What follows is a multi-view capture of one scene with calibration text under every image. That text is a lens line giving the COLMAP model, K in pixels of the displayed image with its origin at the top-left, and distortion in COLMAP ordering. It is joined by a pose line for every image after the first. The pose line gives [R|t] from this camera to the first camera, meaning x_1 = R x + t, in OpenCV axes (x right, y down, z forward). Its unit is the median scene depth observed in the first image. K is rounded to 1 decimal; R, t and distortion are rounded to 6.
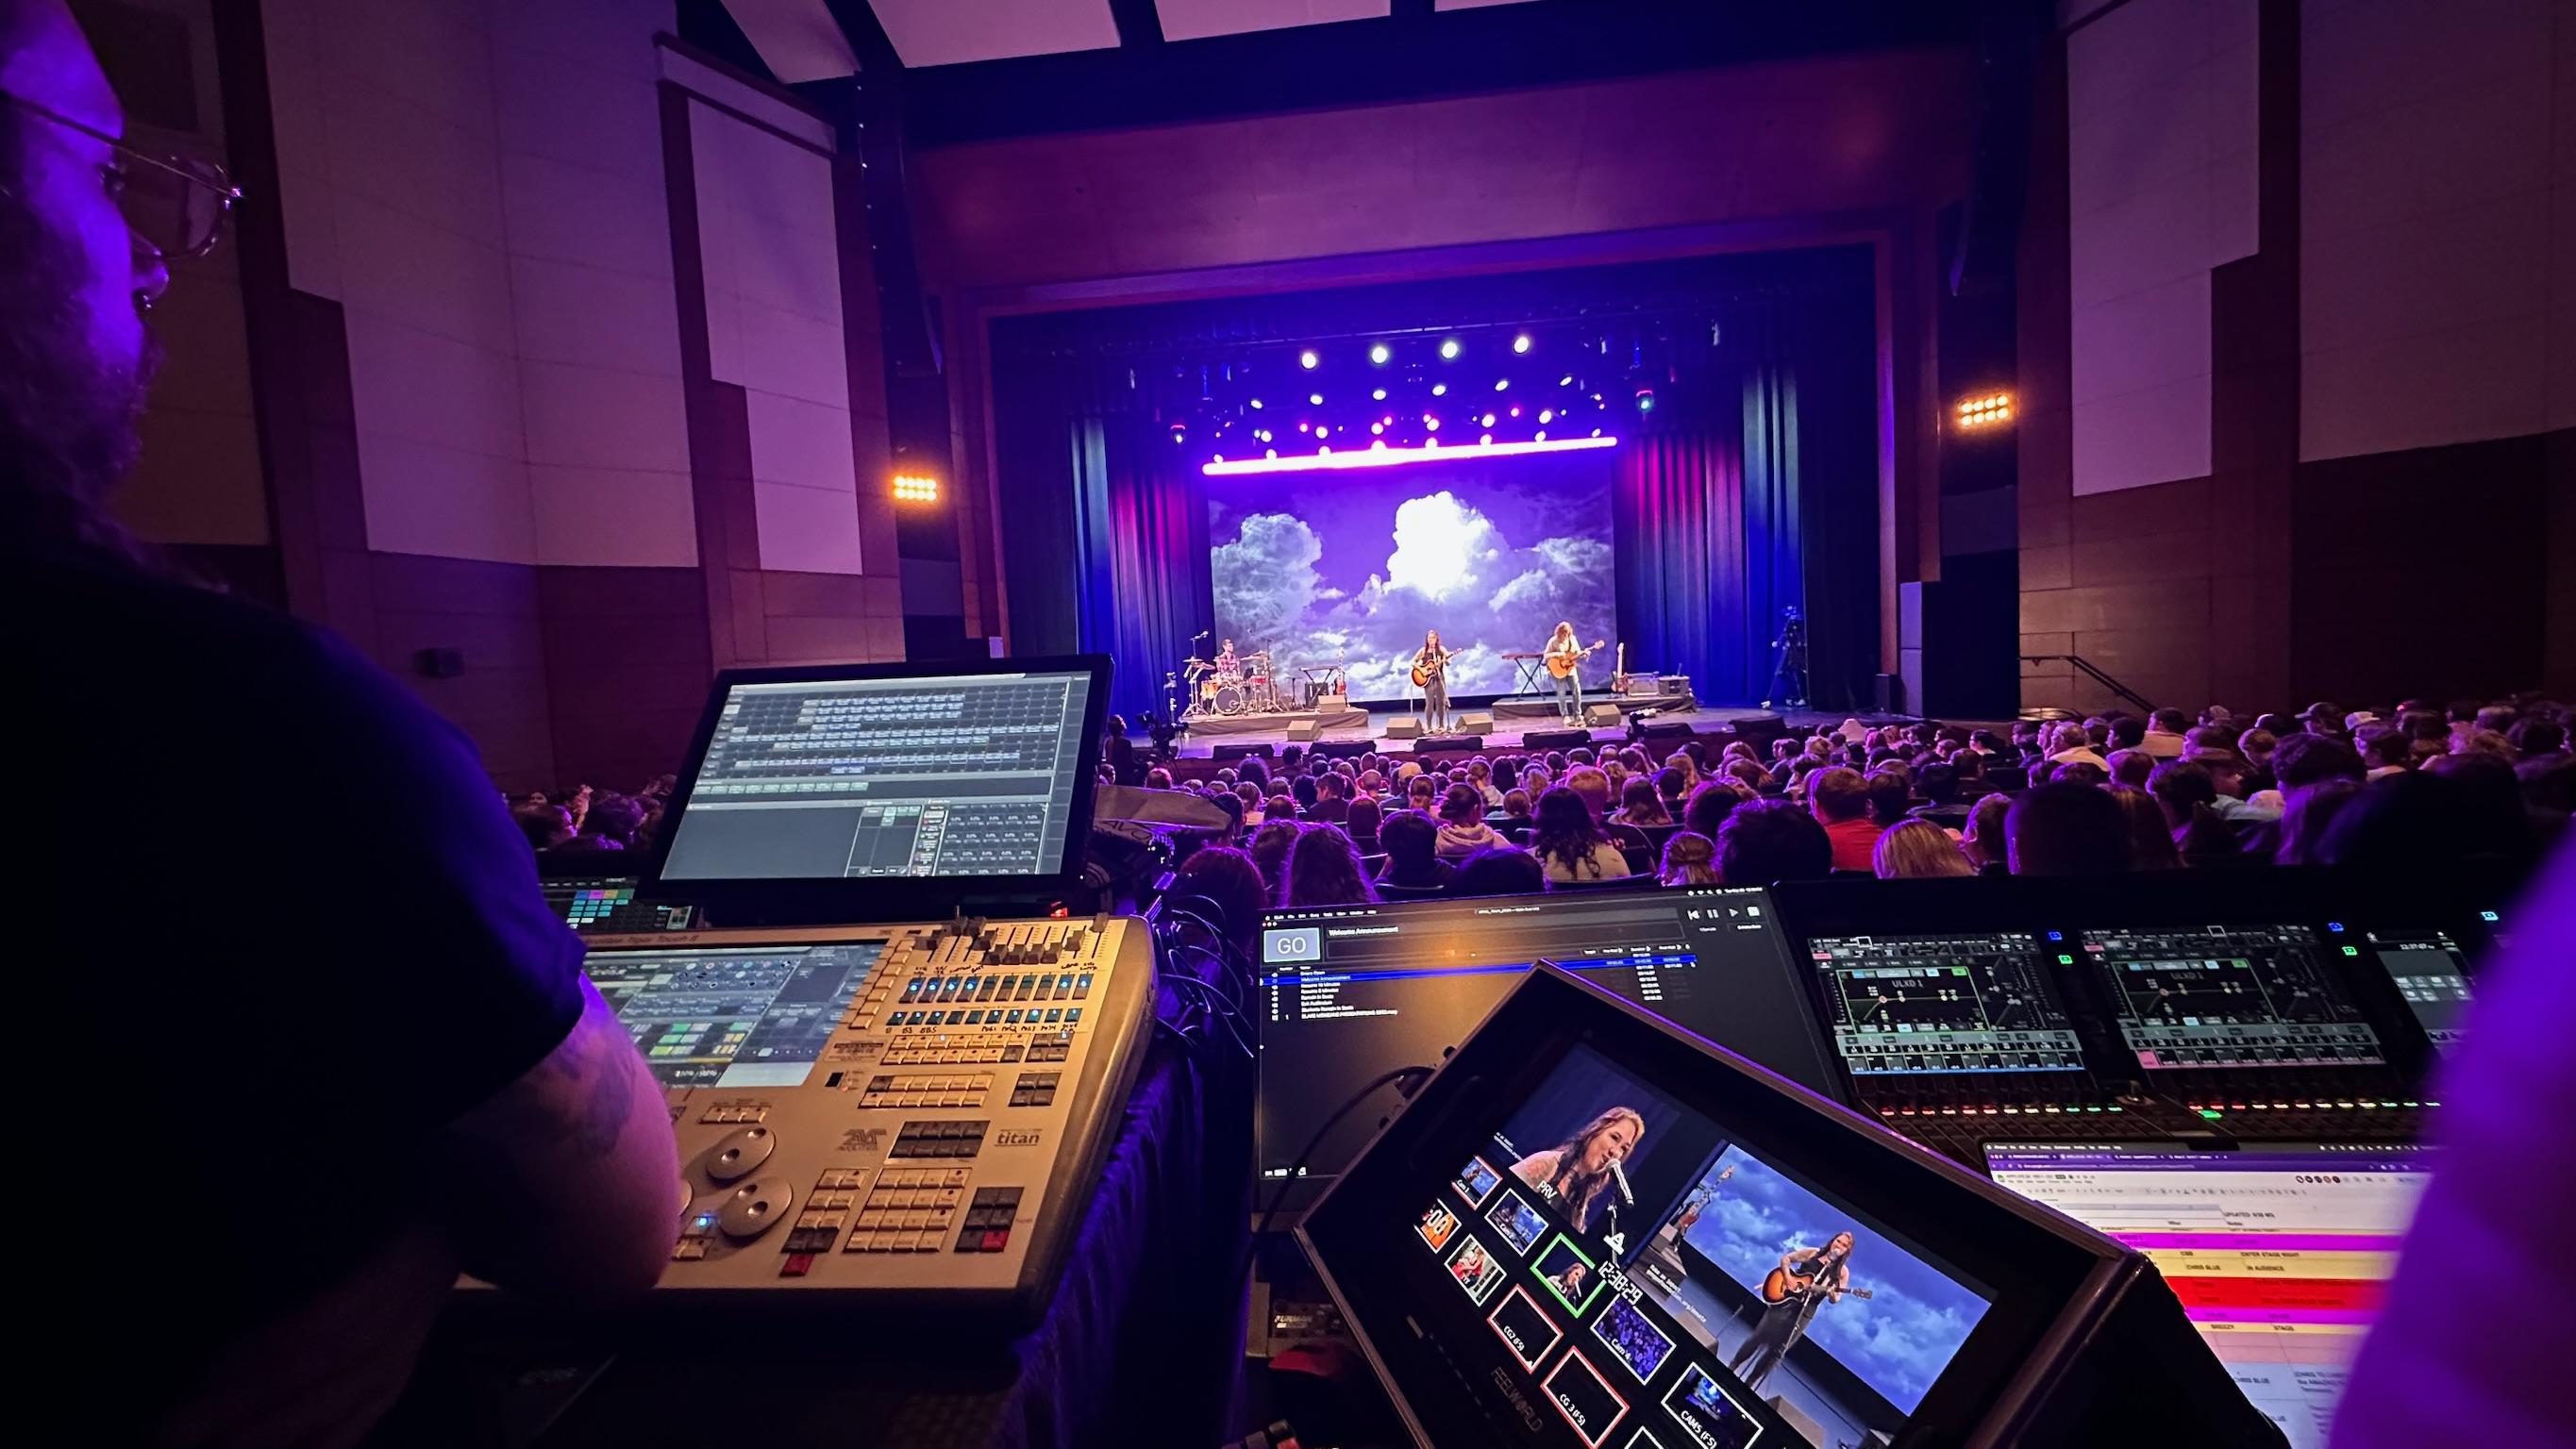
lens RADIAL K [[1026.6, 0, 1285.7], [0, 1026.6, 716.6], [0, 0, 1]] dist [-0.004432, 0.000893]
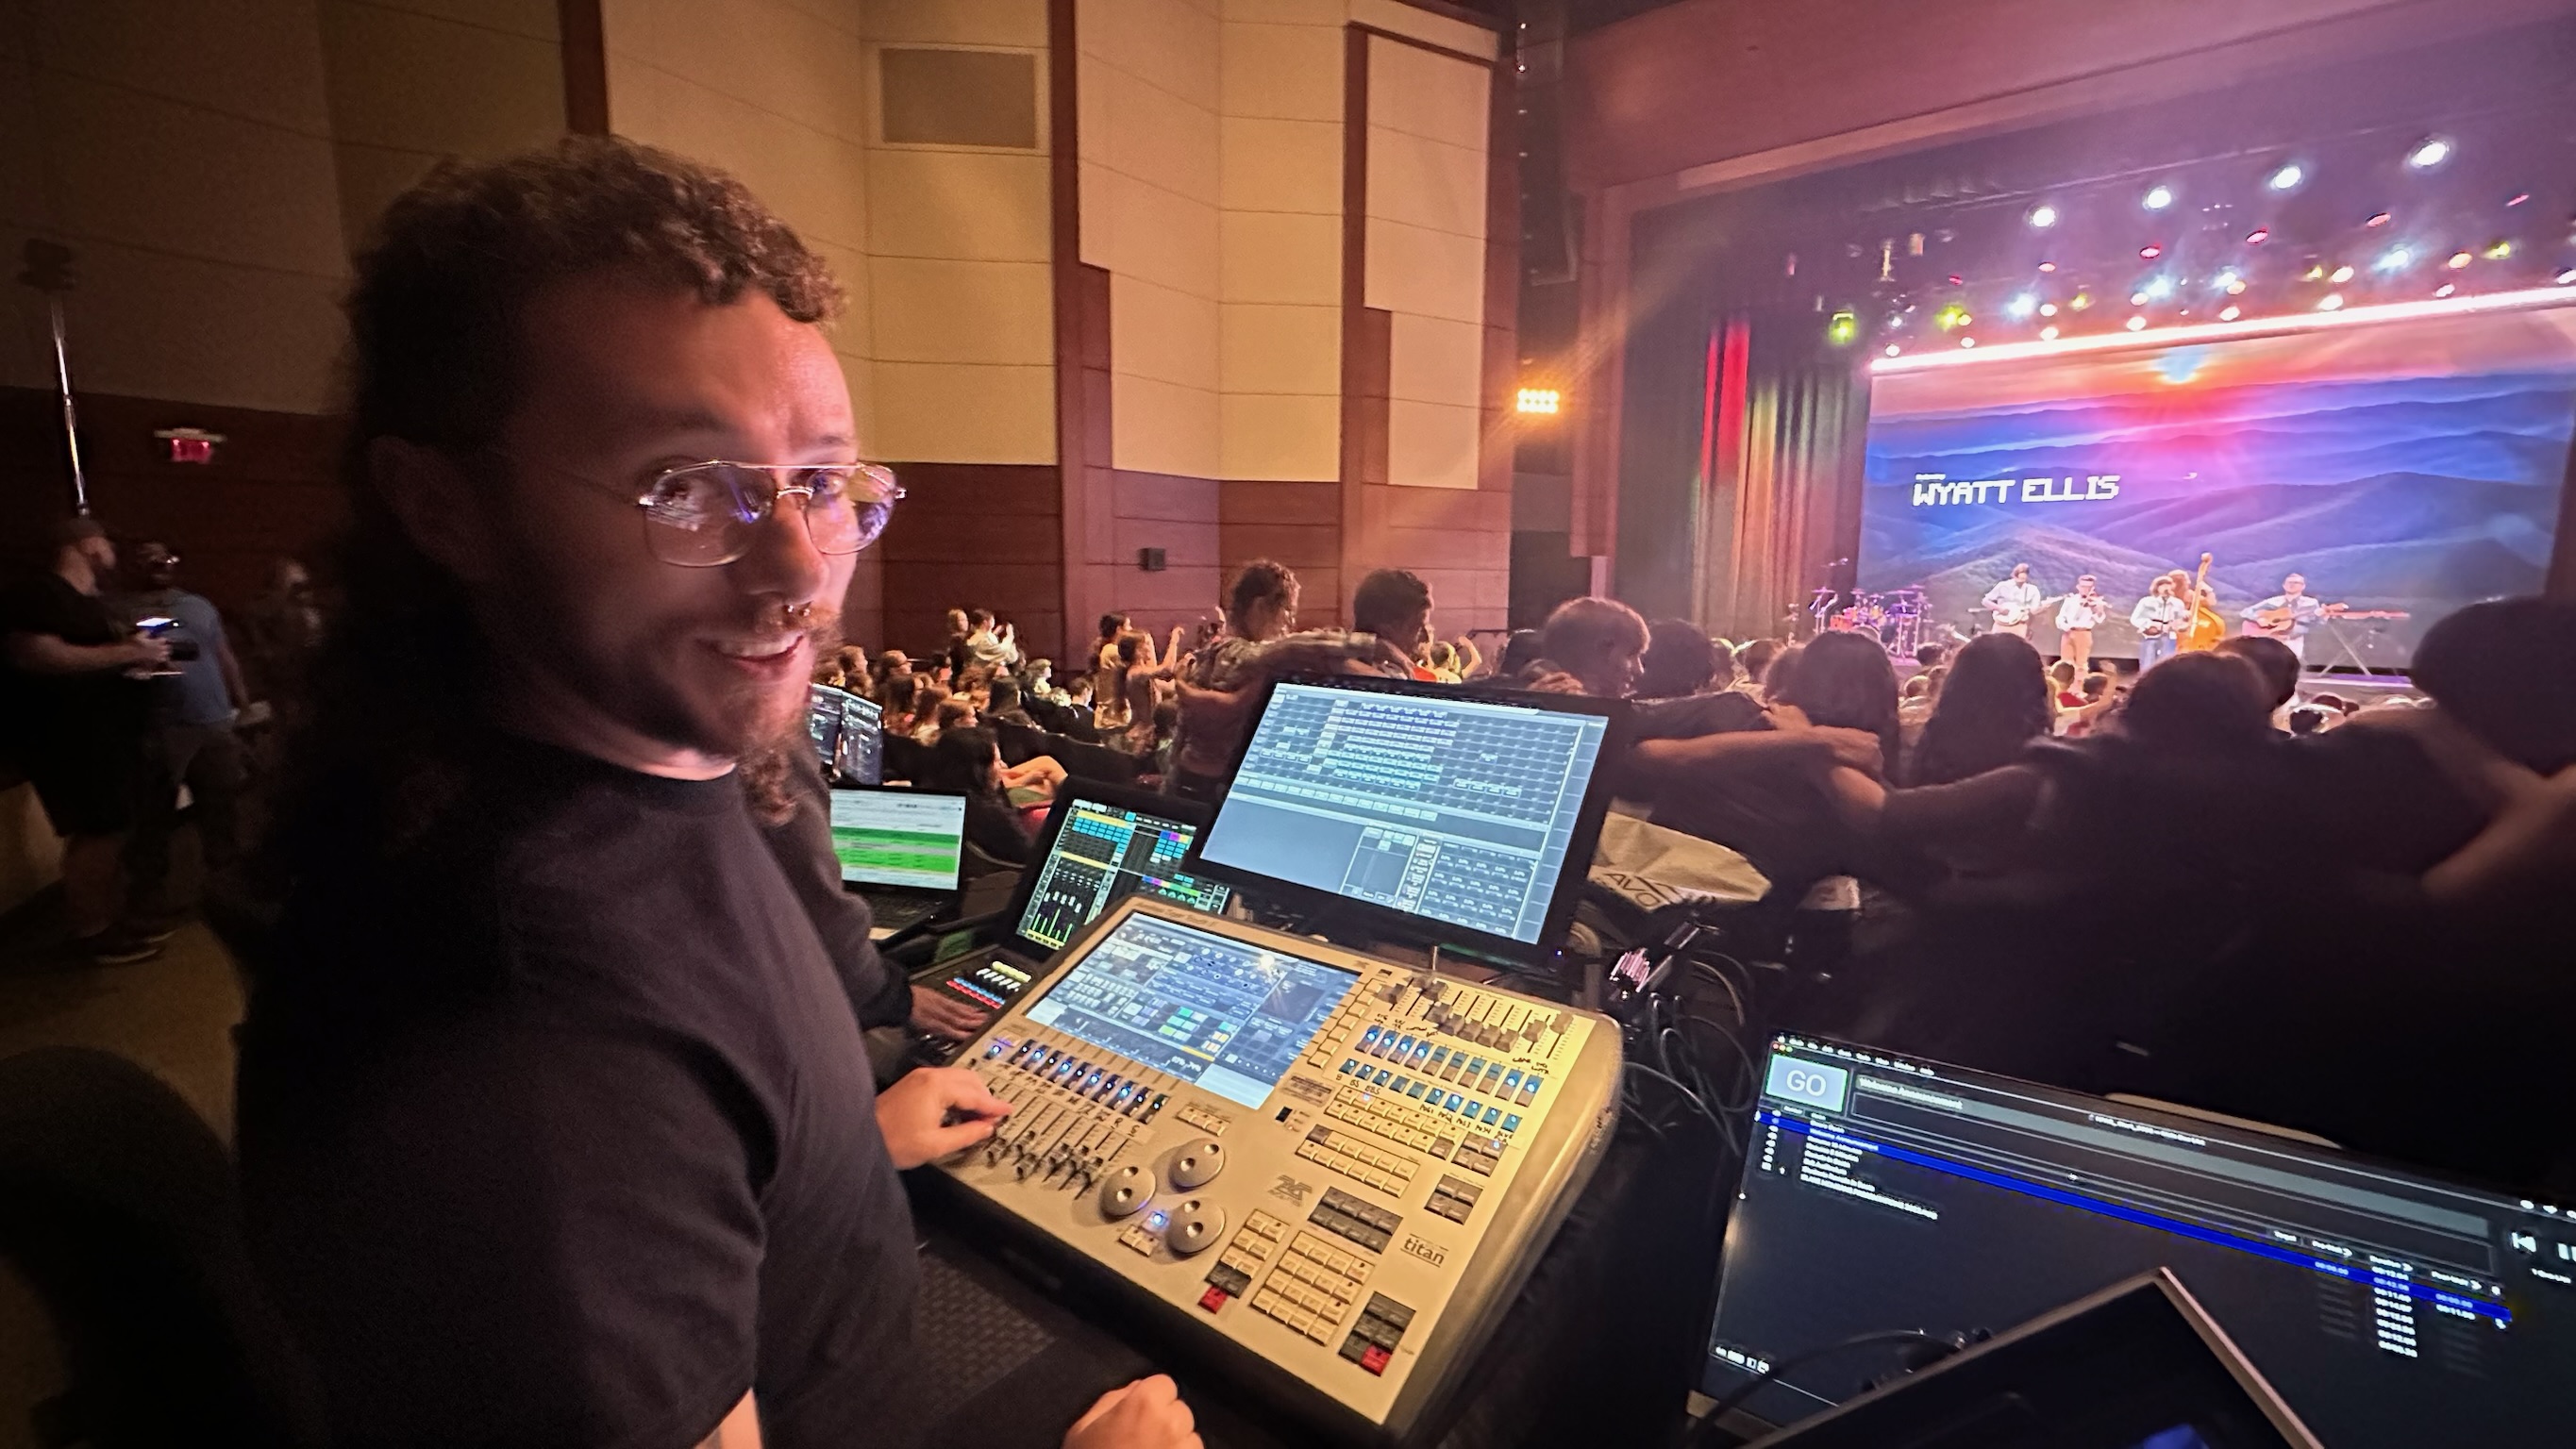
lens RADIAL K [[1034.3, 0, 1288.0], [0, 1034.3, 724.5], [0, 0, 1]] dist [-0.003669, 0.000490]
pose [[0.840698, 0.131894, -0.525195, 0.056070], [-0.082416, 0.989750, 0.116633, -0.131490], [0.535195, -0.054768, 0.842951, 0.093271]]
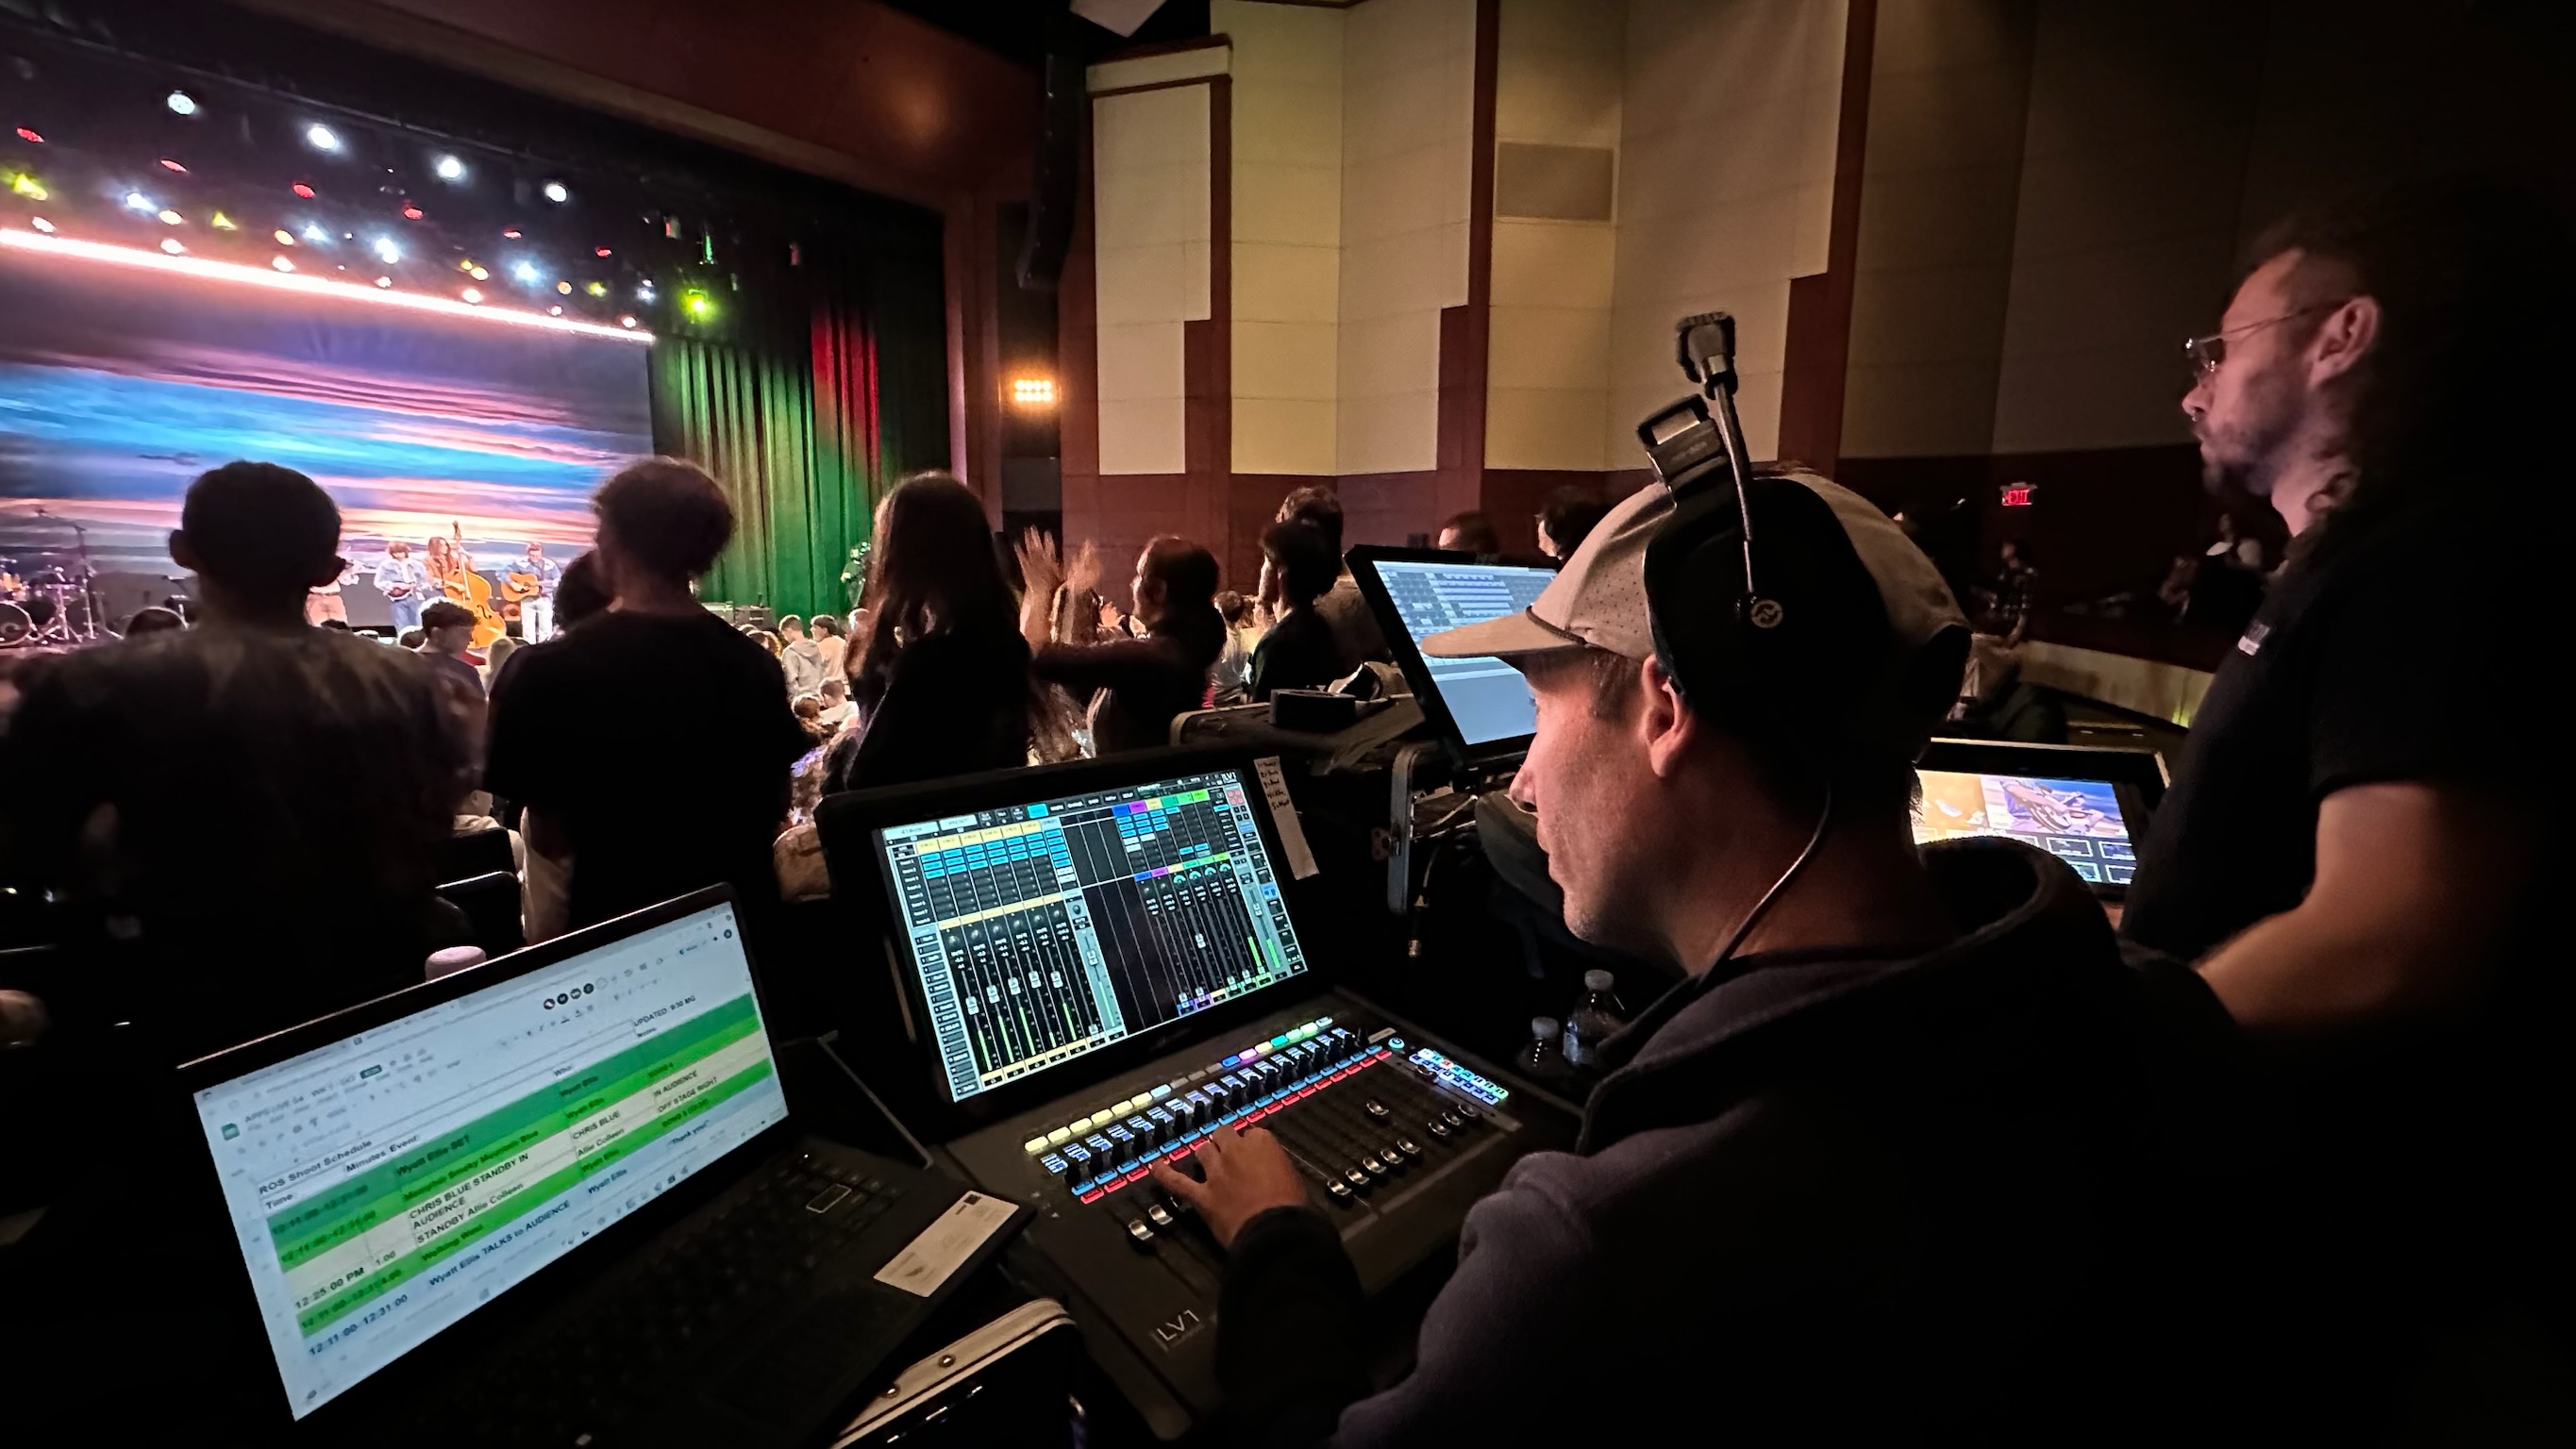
lens RADIAL K [[1026.6, 0, 1285.7], [0, 1026.6, 716.6], [0, 0, 1]] dist [-0.004432, 0.000893]
pose [[0.594992, -0.053784, 0.801930, -1.585338], [0.004503, 0.997966, 0.063591, 0.064153], [-0.803719, -0.034225, 0.594024, 0.536195]]
